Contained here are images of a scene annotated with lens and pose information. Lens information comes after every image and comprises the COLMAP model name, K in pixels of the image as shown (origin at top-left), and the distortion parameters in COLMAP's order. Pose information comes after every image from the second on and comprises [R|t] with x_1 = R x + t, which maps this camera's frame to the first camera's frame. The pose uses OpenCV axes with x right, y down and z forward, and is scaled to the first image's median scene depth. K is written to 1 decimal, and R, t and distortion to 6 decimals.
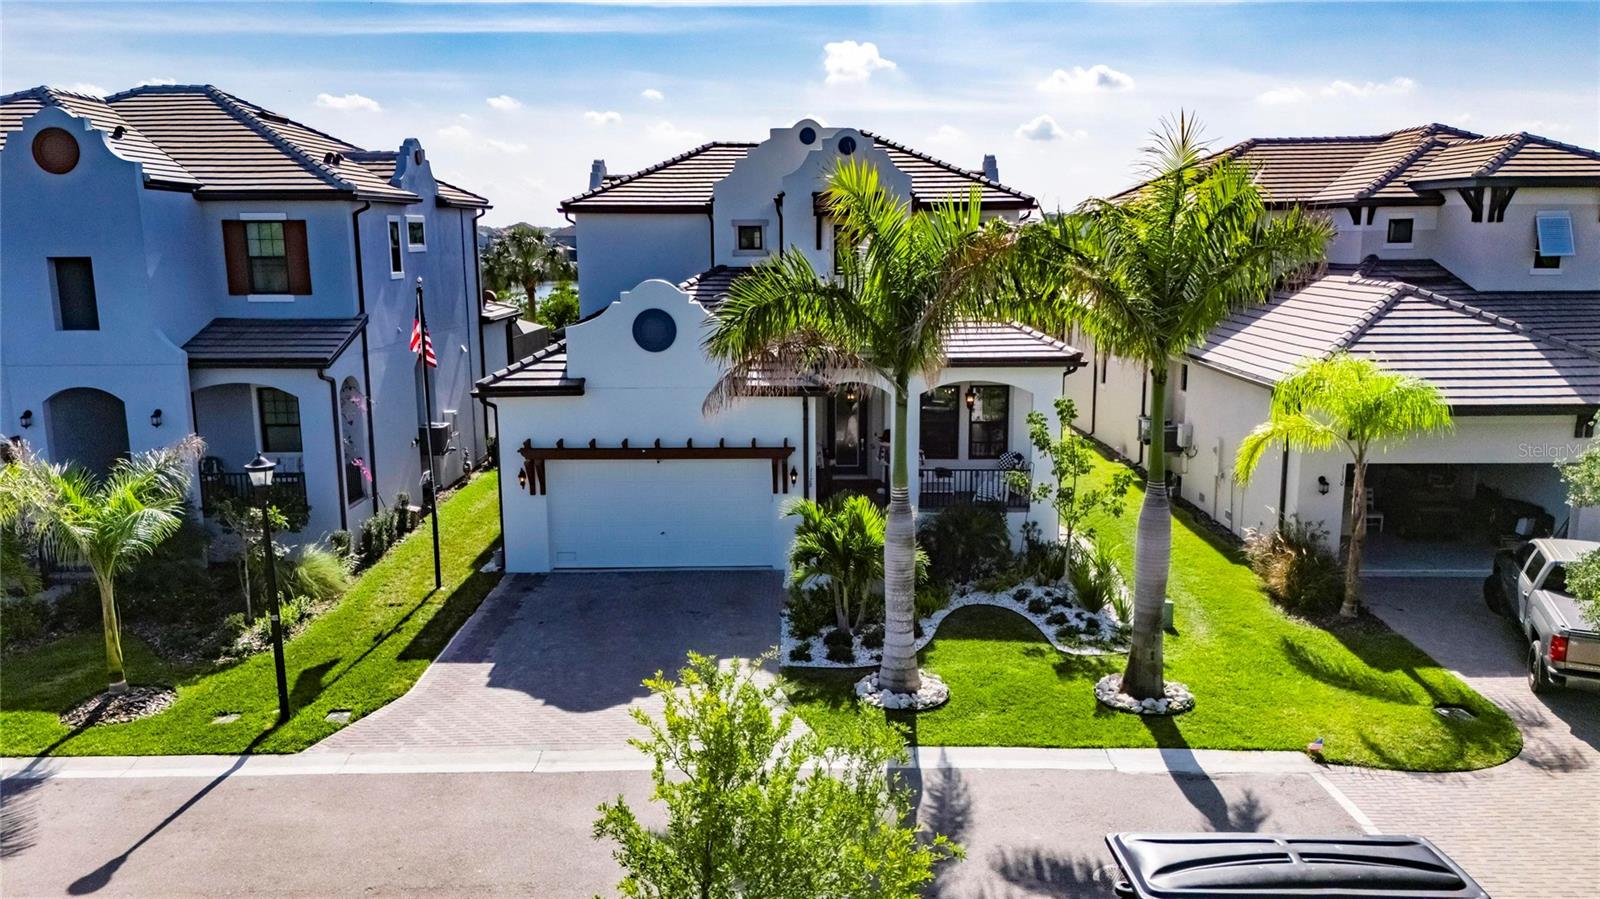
lens RADIAL K [[1180.0, 0, 801.5], [0, 1180.0, 449.9], [0, 0, 1]] dist [0.033683, -0.004405]
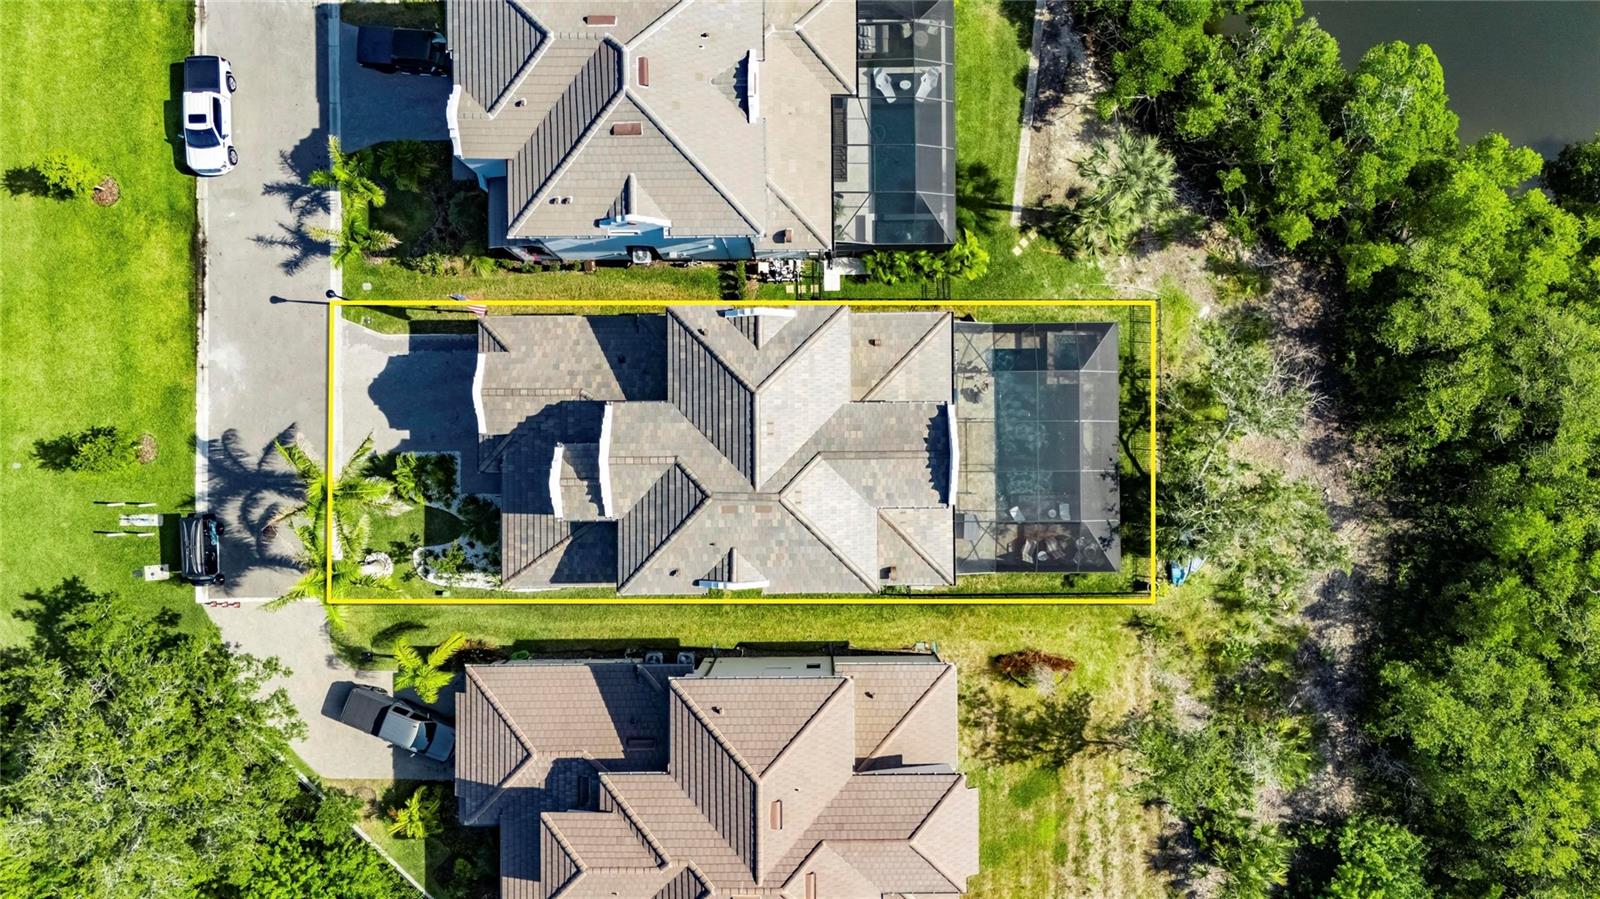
lens RADIAL K [[1180.0, 0, 803.2], [0, 1180.0, 445.4], [0, 0, 1]] dist [0.033683, -0.004405]
pose [[0.006144, 0.999971, -0.004587, -0.013951], [-0.165808, 0.005542, 0.986143, -2.963357], [0.986139, -0.005299, 0.165837, 1.509257]]
